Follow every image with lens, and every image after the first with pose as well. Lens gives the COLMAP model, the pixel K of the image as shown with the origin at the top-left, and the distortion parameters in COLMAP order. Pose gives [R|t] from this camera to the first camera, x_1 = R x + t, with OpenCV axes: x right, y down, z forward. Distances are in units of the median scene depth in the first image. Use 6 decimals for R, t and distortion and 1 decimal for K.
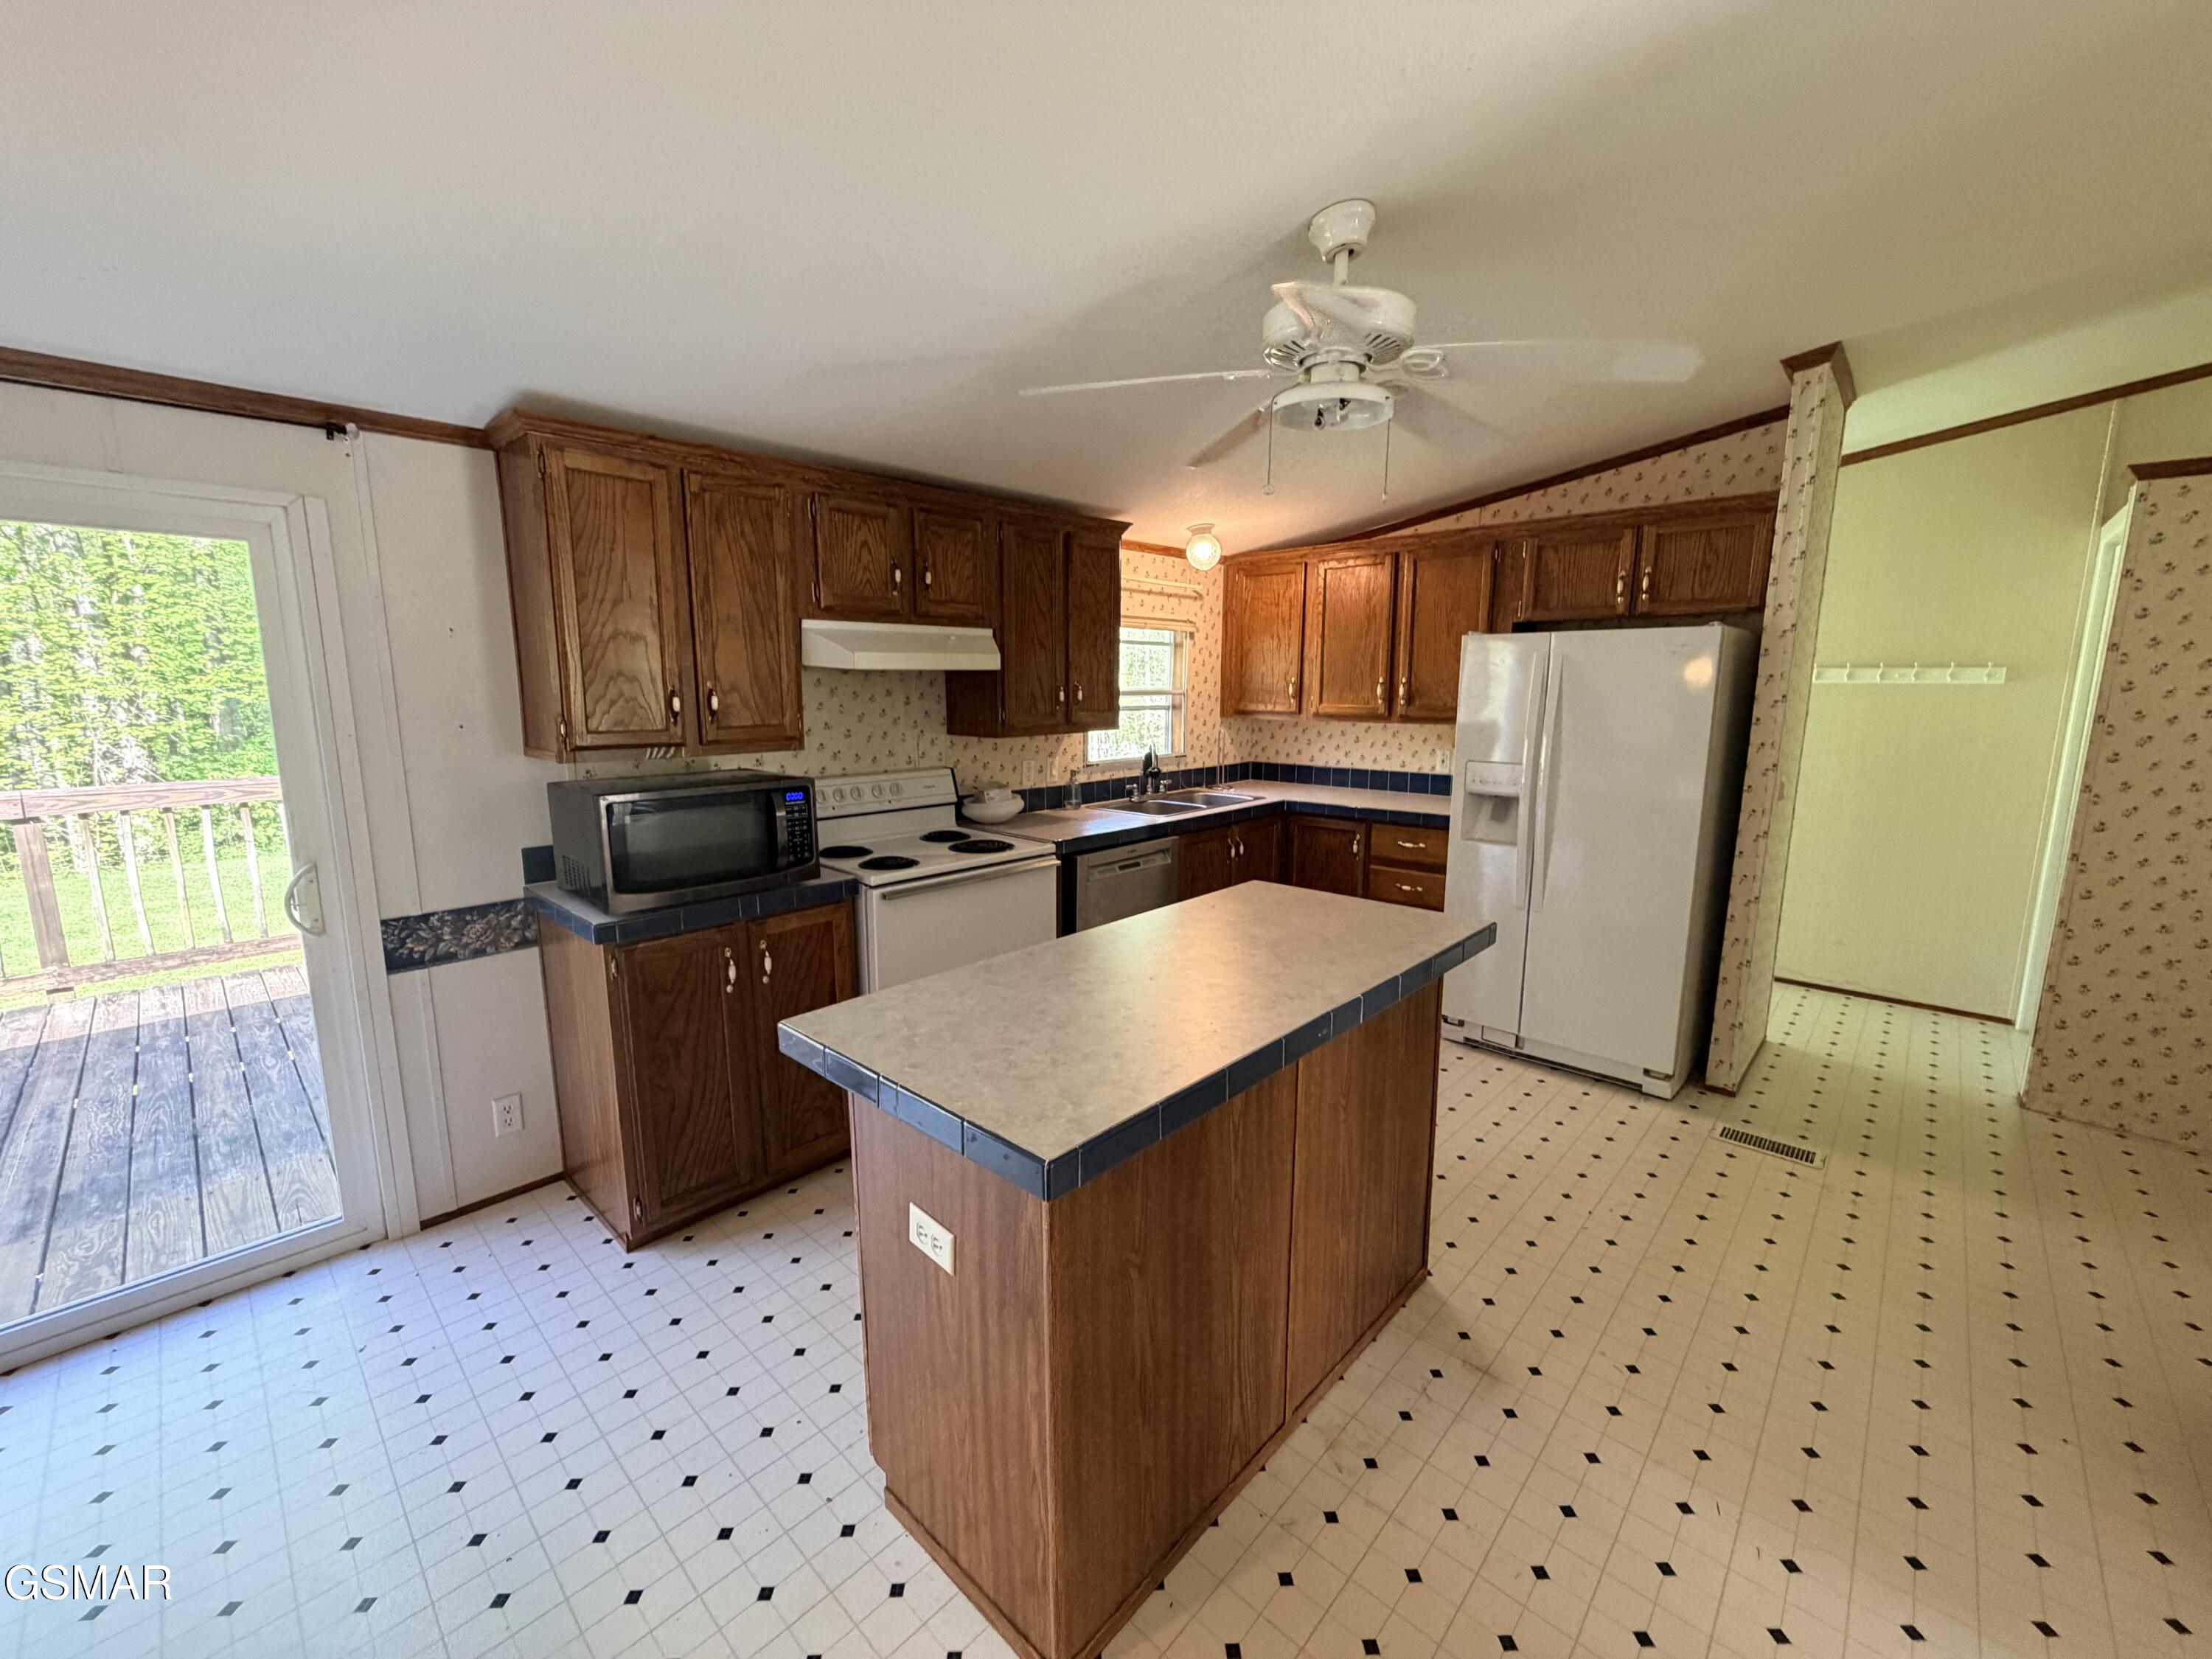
lens RADIAL K [[883.7, 0, 1098.6], [0, 883.7, 828.9], [0, 0, 1]] dist [-0.000245, 0.000588]
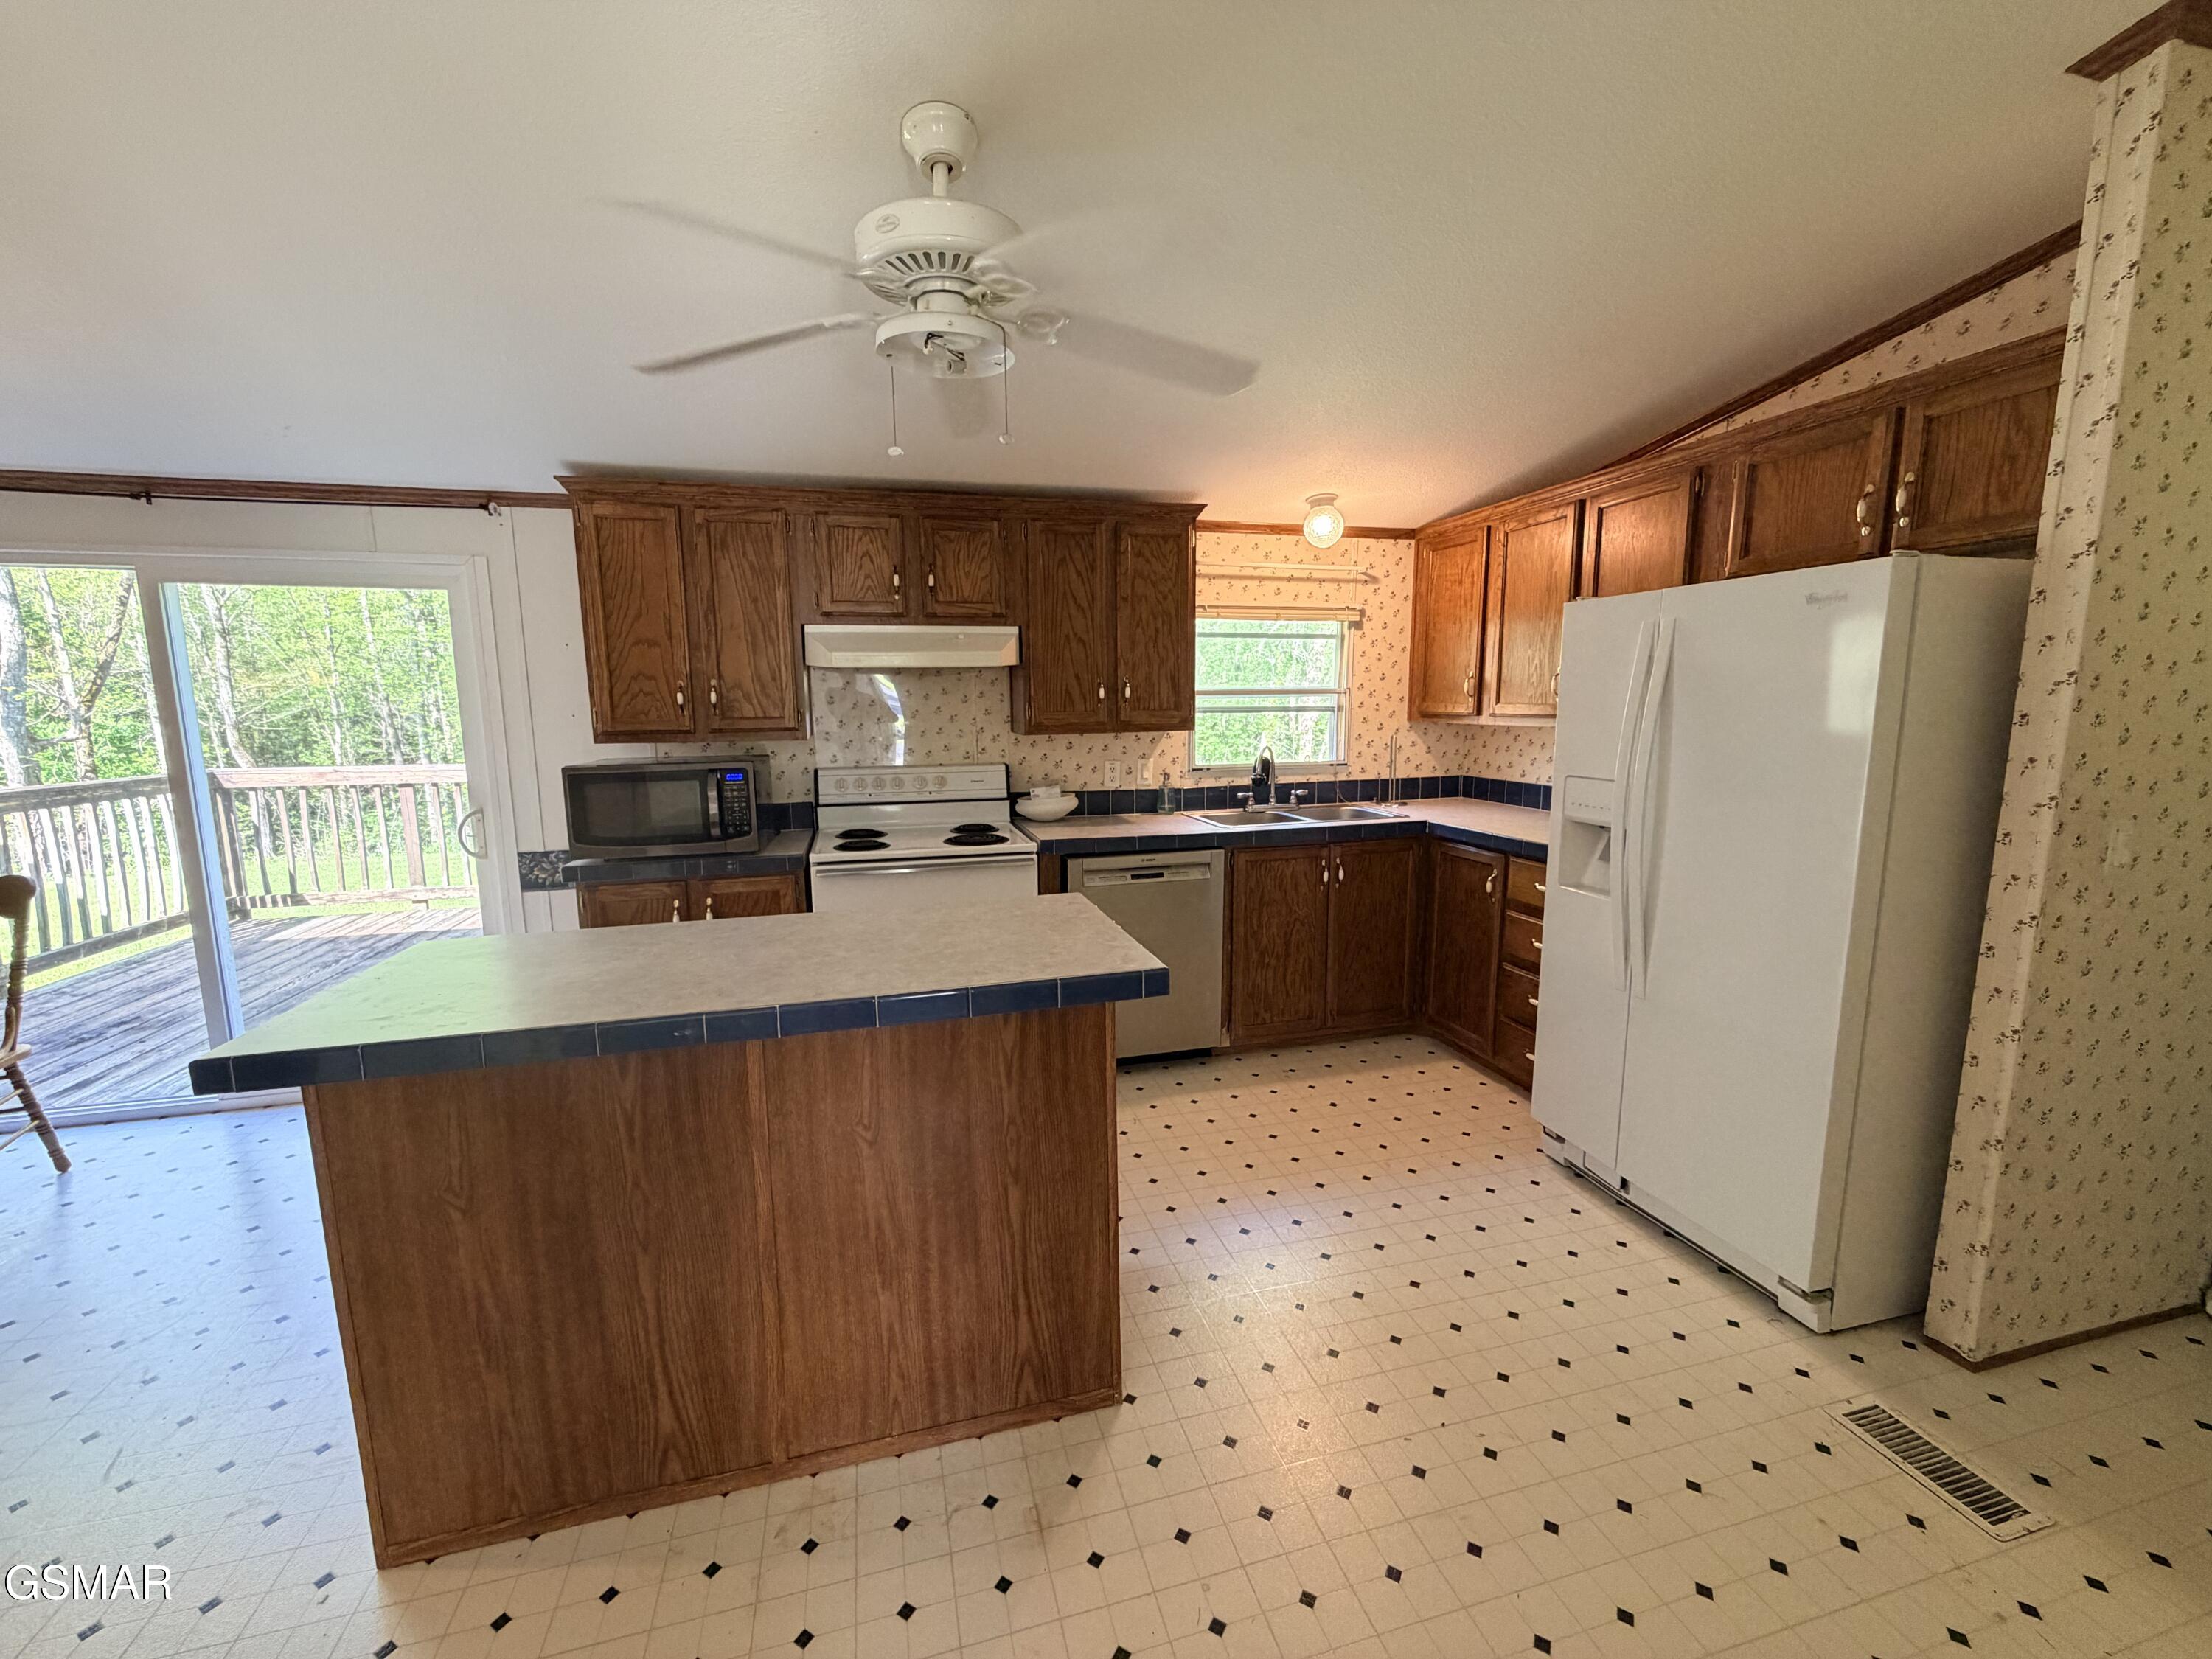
lens RADIAL K [[883.7, 0, 1098.6], [0, 883.7, 828.9], [0, 0, 1]] dist [-0.000245, 0.000588]
pose [[0.851253, 0.068526, -0.520262, 0.472888], [-0.076298, 0.997064, 0.006488, -0.009179], [0.519179, 0.034172, 0.853982, 0.185522]]
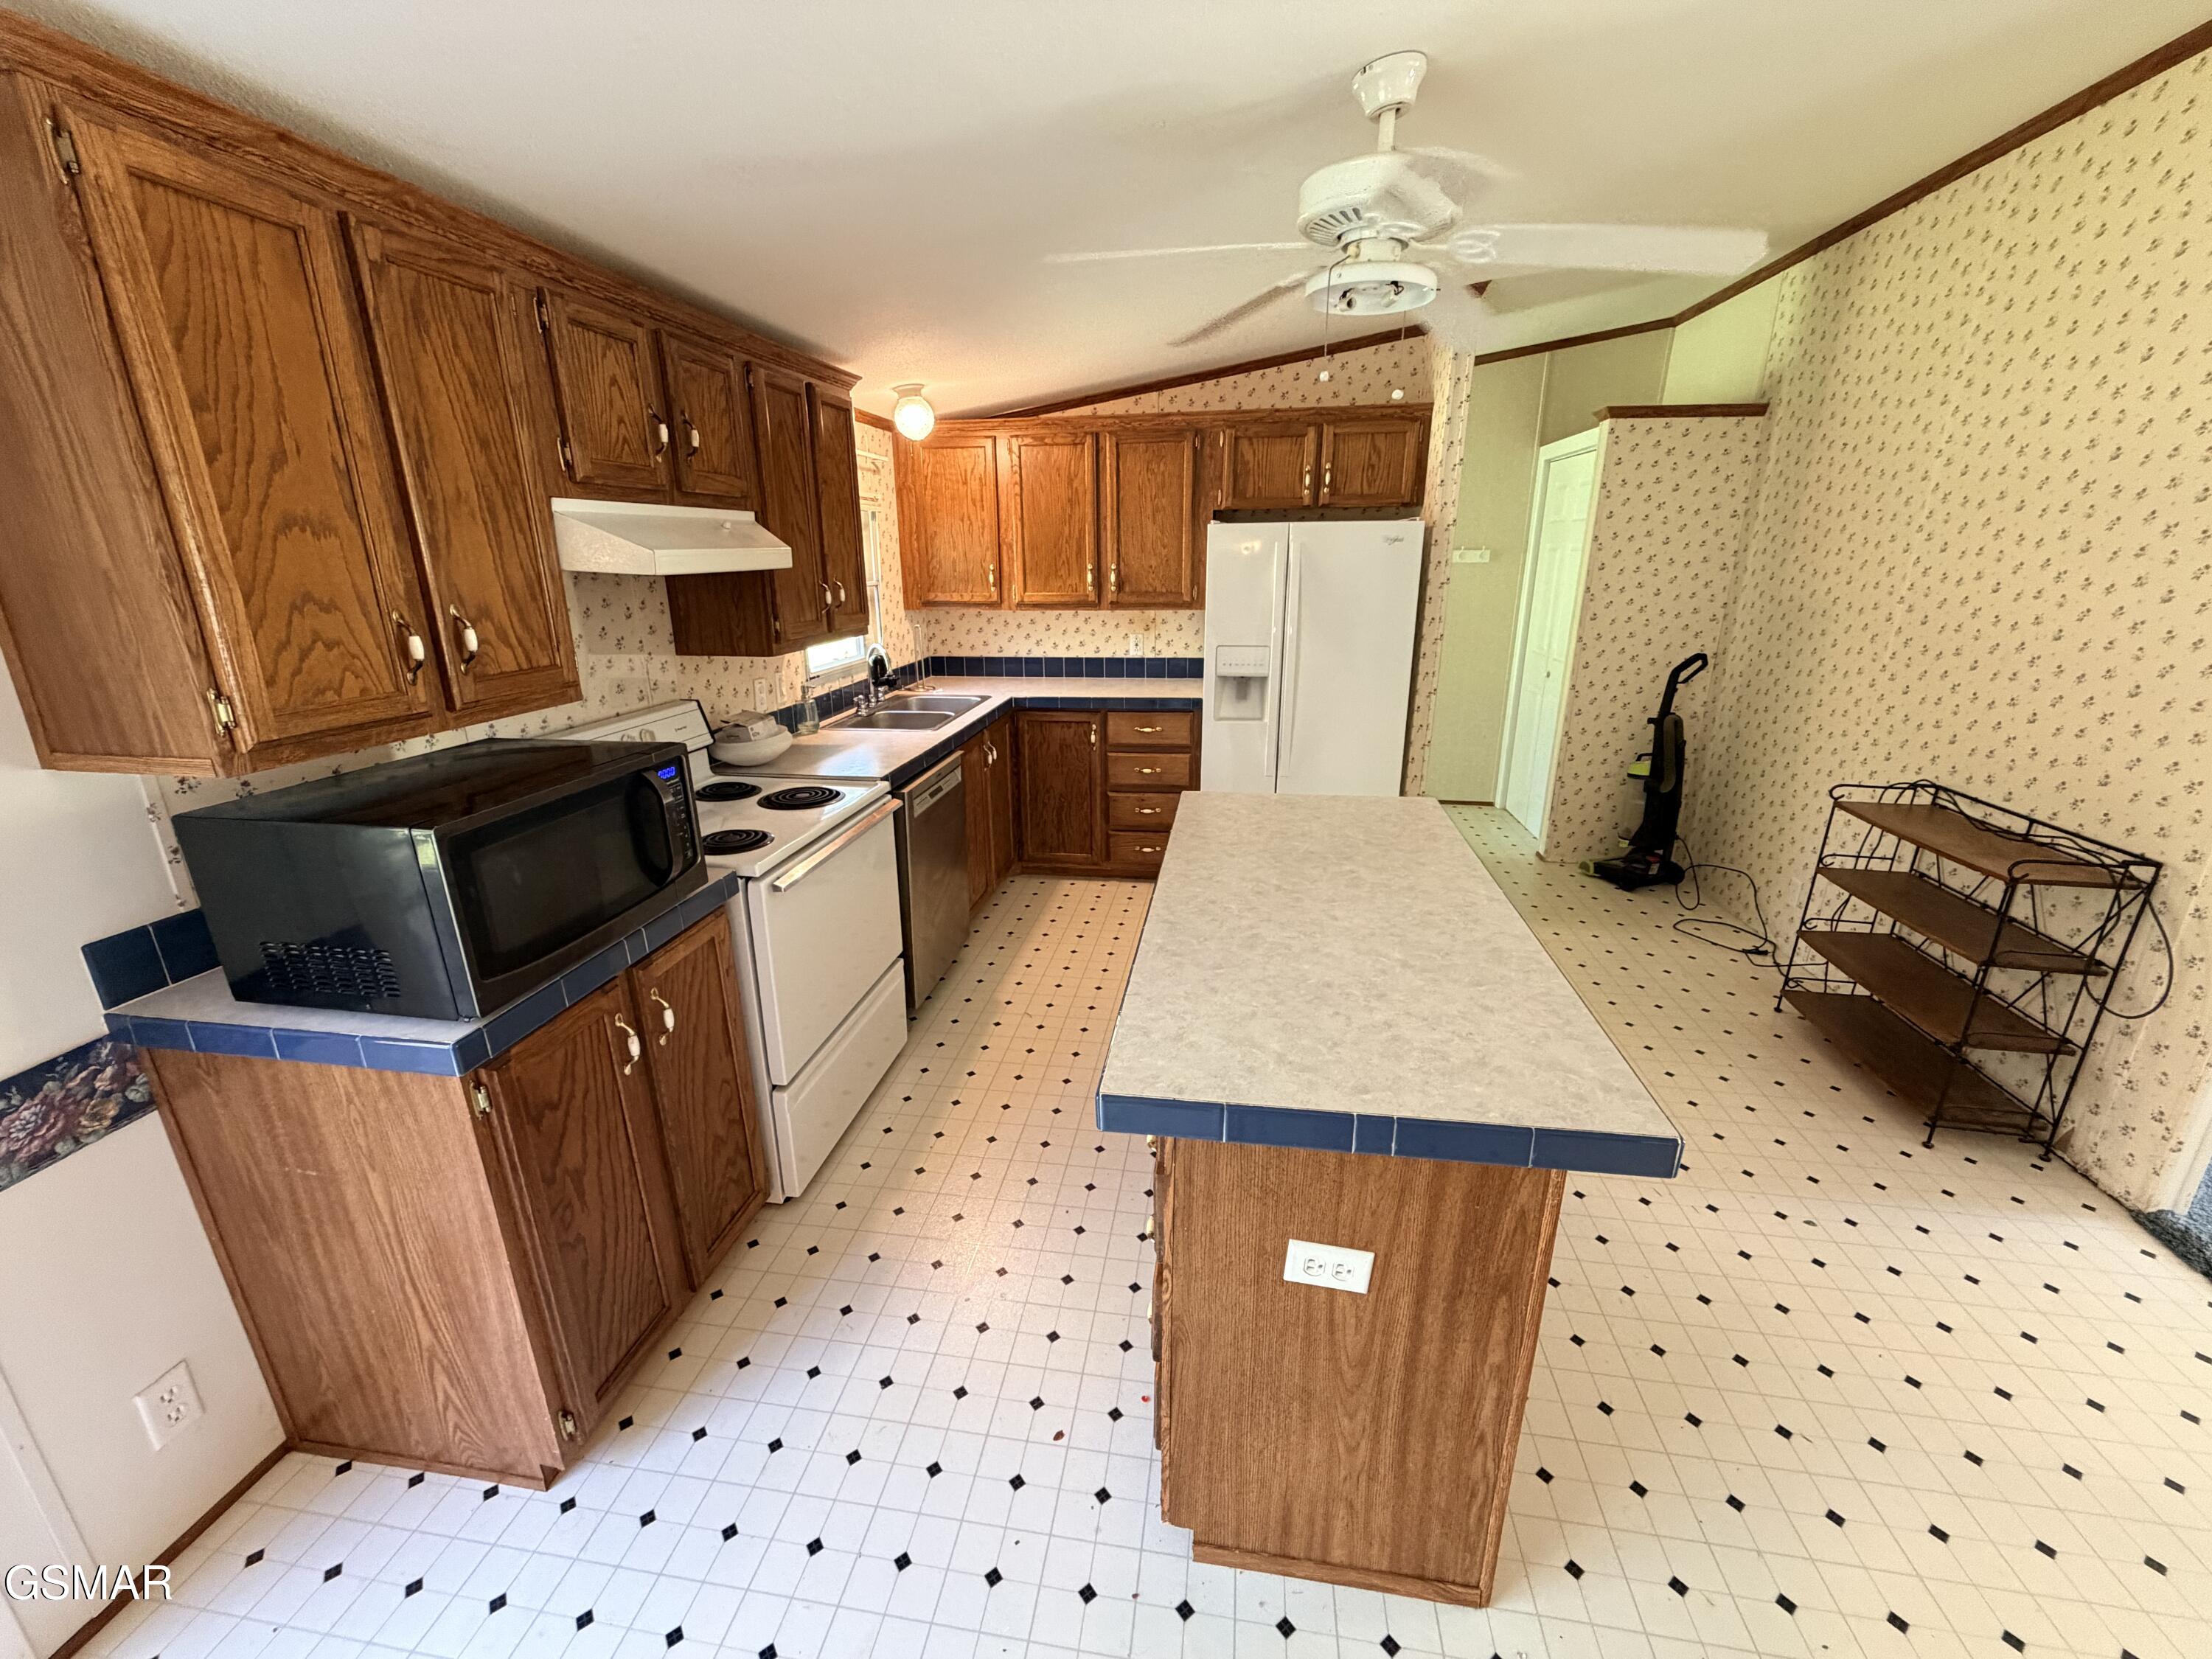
lens RADIAL K [[883.7, 0, 1098.6], [0, 883.7, 828.9], [0, 0, 1]] dist [-0.000245, 0.000588]
pose [[0.827001, -0.176071, 0.533918, -0.311257], [0.101286, 0.980815, 0.166561, -0.052892], [-0.553001, -0.083668, 0.828969, 0.177268]]
